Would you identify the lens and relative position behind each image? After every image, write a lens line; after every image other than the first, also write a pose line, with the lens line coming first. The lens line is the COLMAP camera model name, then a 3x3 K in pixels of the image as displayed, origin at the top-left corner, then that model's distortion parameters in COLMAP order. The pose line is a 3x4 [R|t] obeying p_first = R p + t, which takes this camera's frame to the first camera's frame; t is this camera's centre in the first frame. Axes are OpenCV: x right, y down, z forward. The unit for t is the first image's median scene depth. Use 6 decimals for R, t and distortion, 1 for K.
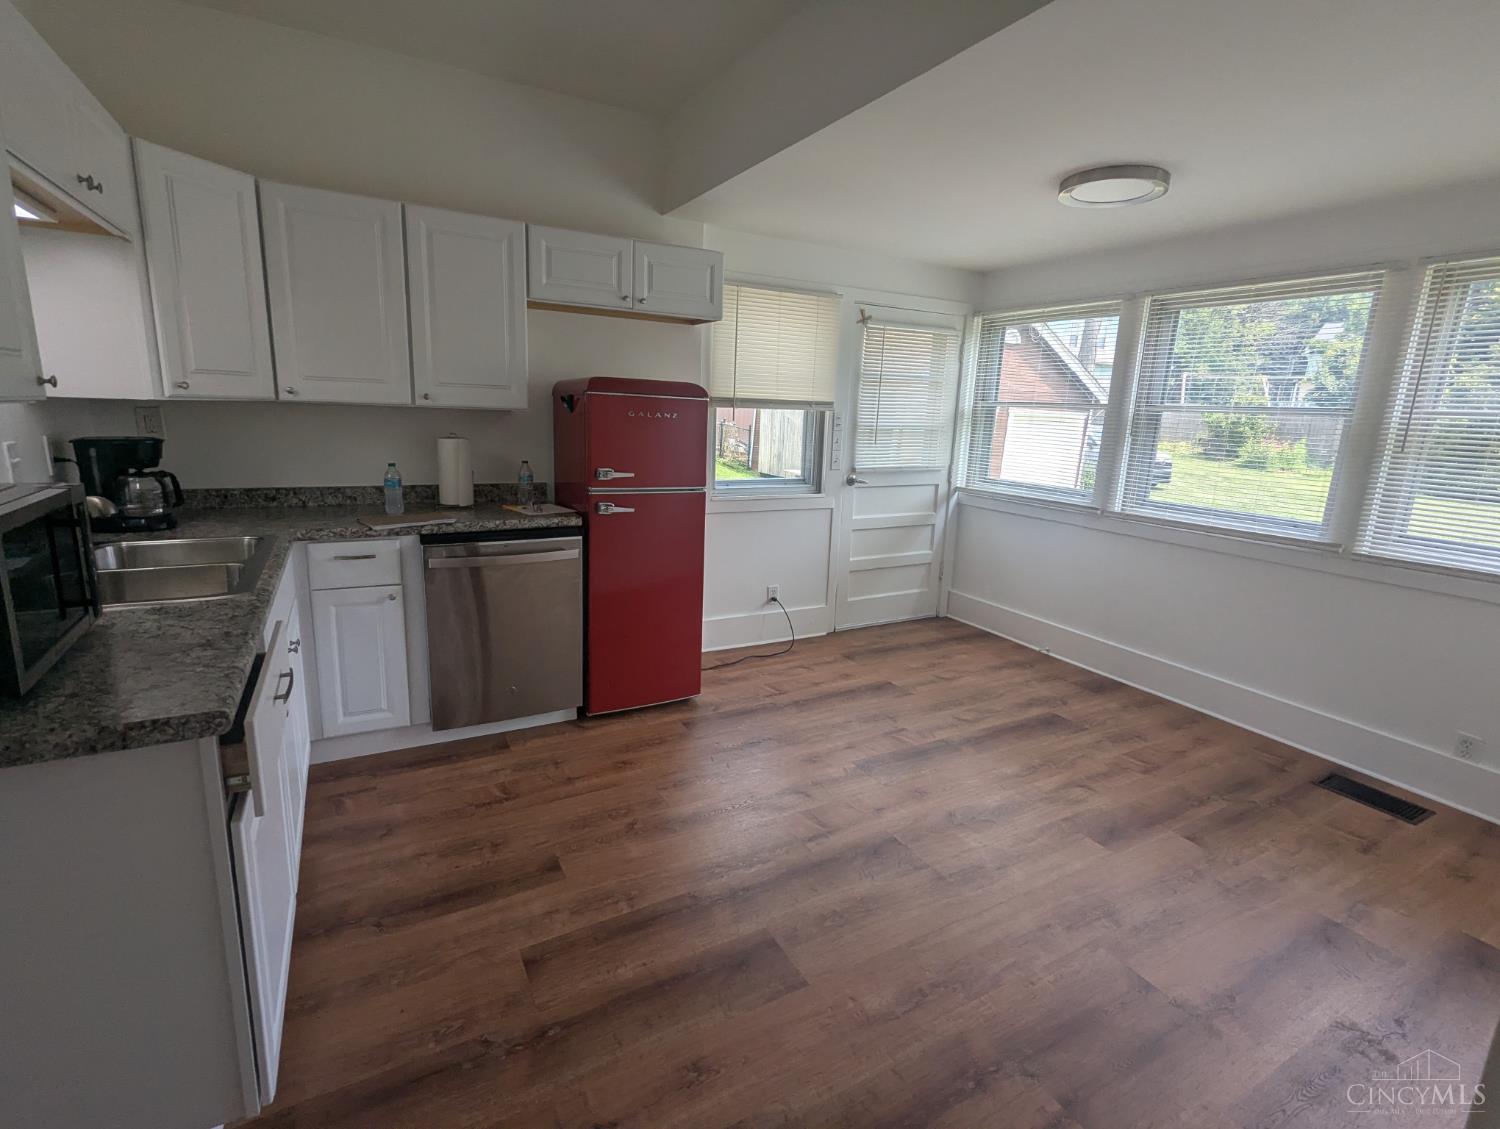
lens RADIAL K [[710.2, 0, 750.0], [0, 710.2, 564.5], [0, 0, 1]] dist [-0.001218, -0.000218]
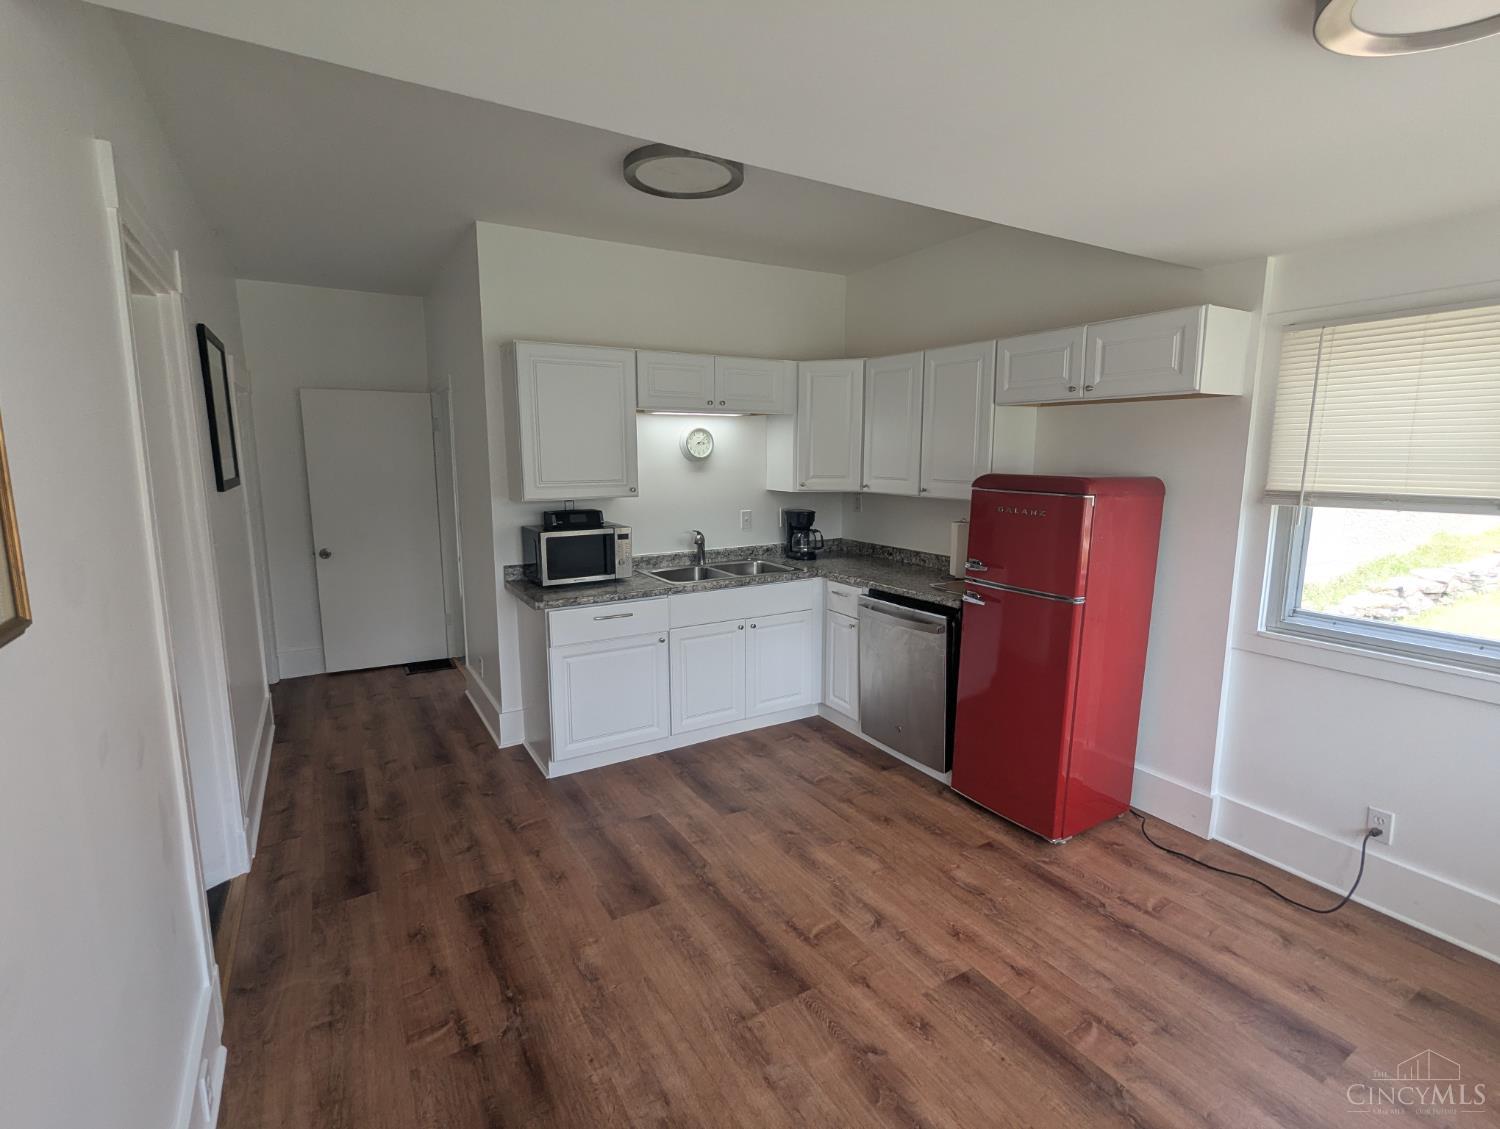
lens RADIAL K [[712.3, 0, 750.0], [0, 712.3, 564.5], [0, 0, 1]] dist [0.001395, 0.000196]
pose [[0.036172, 0.119036, -0.992231, 0.841594], [-0.213787, 0.970817, 0.108674, -0.175061], [0.976210, 0.208195, 0.060564, 0.626387]]
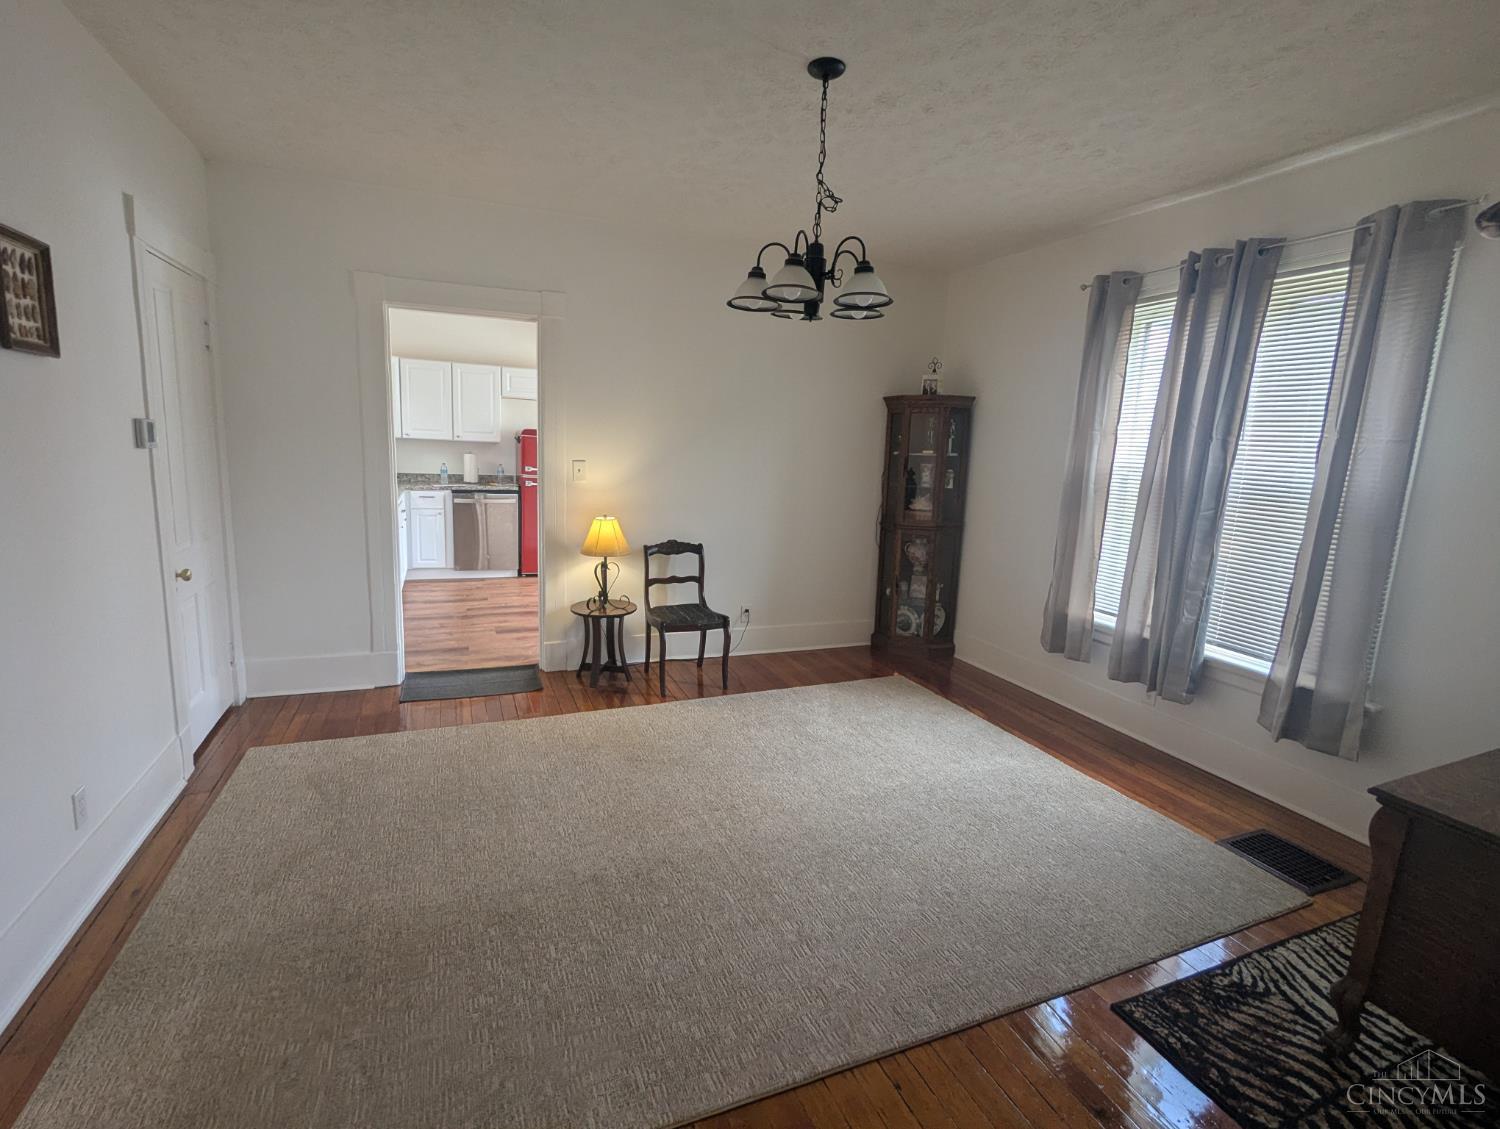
lens RADIAL K [[707.2, 0, 750.0], [0, 707.2, 564.5], [0, 0, 1]] dist [-0.001343, -0.000614]
pose [[0.995123, 0.019930, -0.096609, 0.795316], [-0.025080, 0.998312, -0.052394, 0.307978], [0.095402, 0.054561, 0.993942, -1.315433]]
